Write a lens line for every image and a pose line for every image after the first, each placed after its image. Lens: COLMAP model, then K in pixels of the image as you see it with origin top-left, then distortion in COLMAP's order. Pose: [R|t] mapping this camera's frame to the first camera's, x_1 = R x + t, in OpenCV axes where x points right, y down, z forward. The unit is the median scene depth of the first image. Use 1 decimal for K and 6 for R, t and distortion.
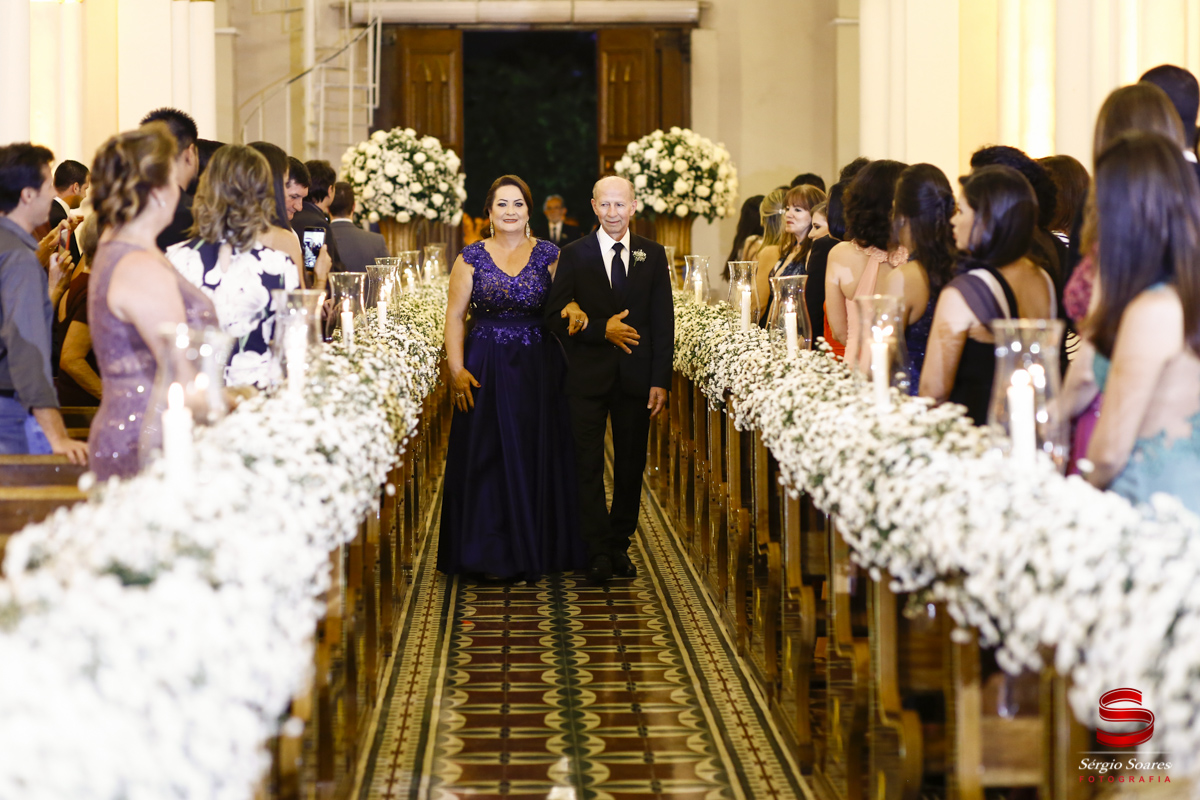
lens RADIAL K [[3211.4, 0, 595.8], [0, 3211.4, 401.5], [0, 0, 1]] dist [-0.147904, 0.000000]
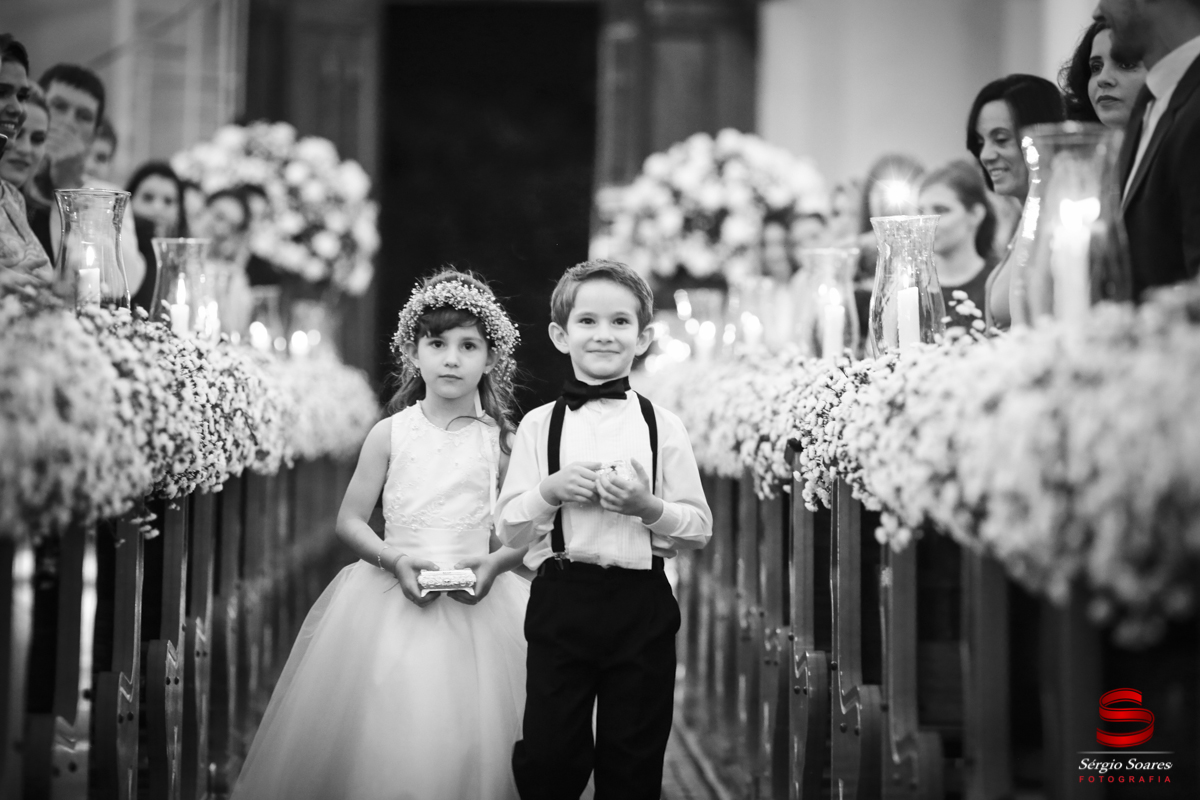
lens RADIAL K [[4841.2, 0, 603.0], [0, 4841.2, 398.6], [0, 0, 1]] dist [0.642204, 0.000000]
pose [[0.999820, 0.016772, -0.008824, 0.010173], [-0.017421, 0.996683, -0.079499, 0.035755], [0.007462, 0.079639, 0.996796, 0.110091]]
